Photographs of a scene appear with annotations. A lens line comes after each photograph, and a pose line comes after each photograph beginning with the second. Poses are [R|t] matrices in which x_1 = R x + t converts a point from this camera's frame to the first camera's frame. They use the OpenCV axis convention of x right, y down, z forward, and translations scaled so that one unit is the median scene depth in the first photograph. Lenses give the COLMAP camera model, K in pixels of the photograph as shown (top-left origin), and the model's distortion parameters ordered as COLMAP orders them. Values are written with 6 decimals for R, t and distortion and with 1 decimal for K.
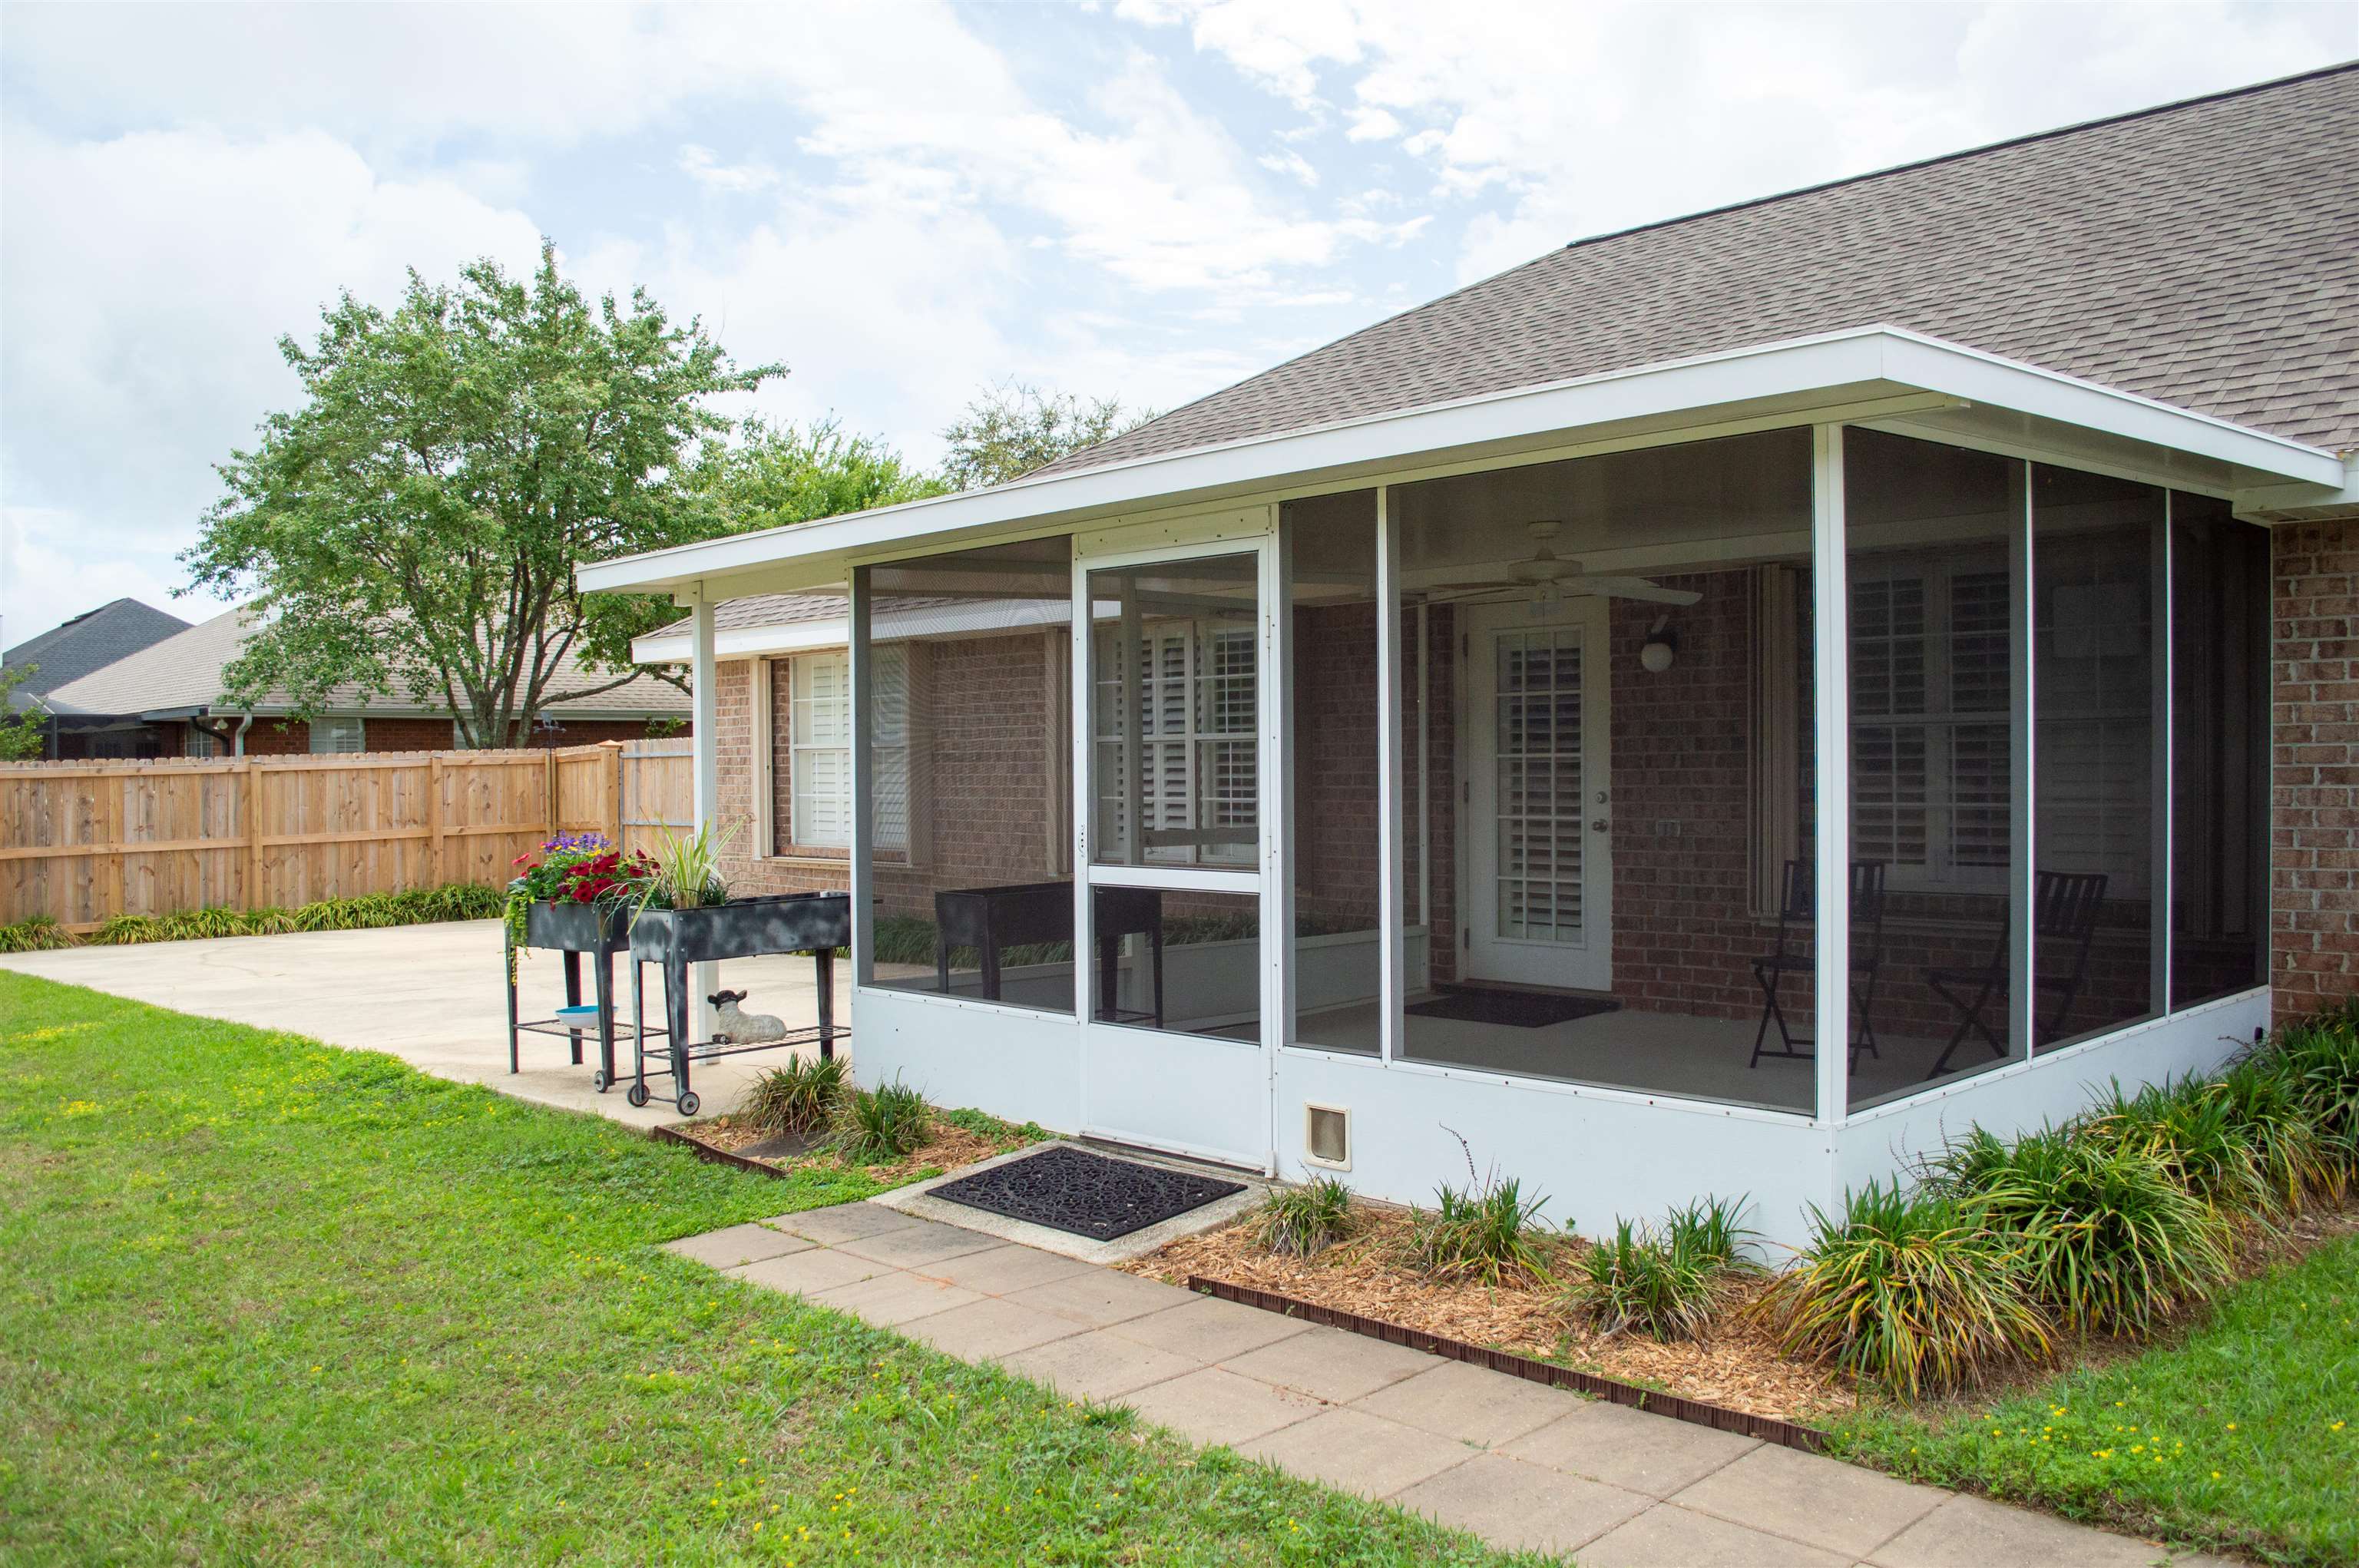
lens RADIAL K [[1884.3, 0, 1179.5], [0, 1884.3, 784.0], [0, 0, 1]] dist [-0.083518, 0.011787]
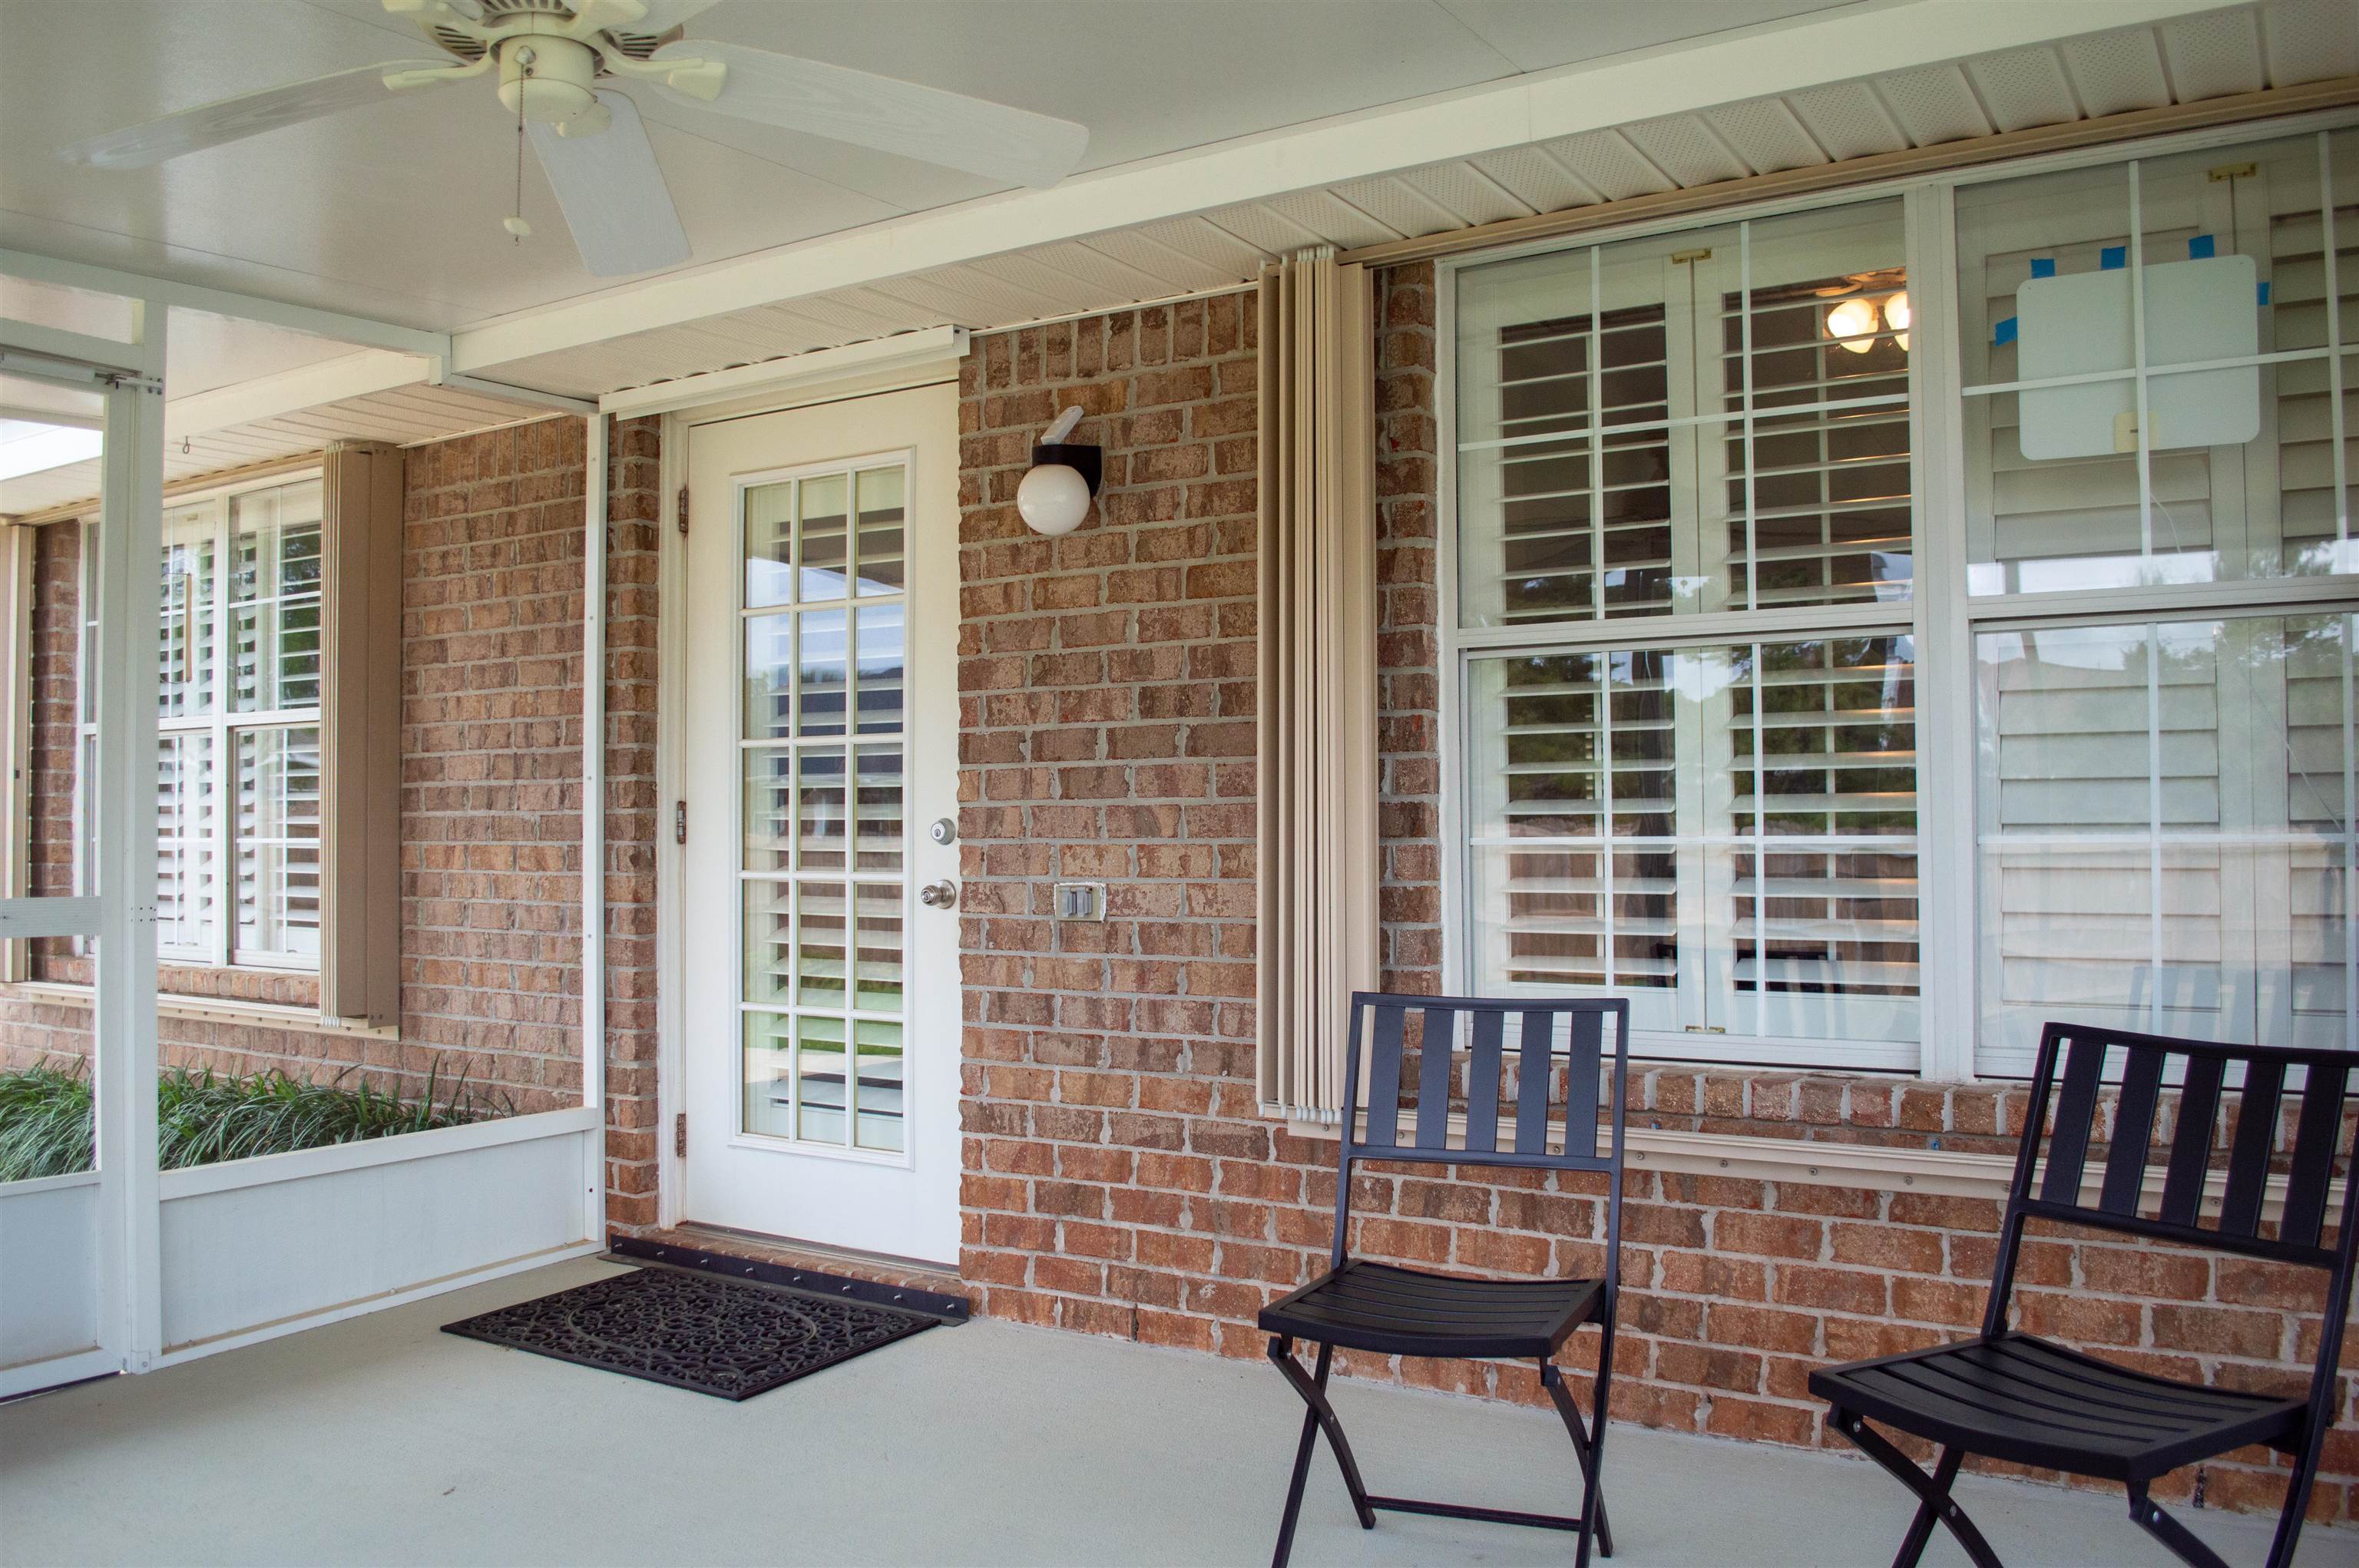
lens RADIAL K [[1884.3, 0, 1179.5], [0, 1884.3, 784.0], [0, 0, 1]] dist [-0.083518, 0.011787]
pose [[0.971209, 0.008330, 0.238085, 0.175513], [-0.000865, 0.999505, -0.031439, 0.010180], [-0.238229, 0.030328, 0.970735, 0.560113]]
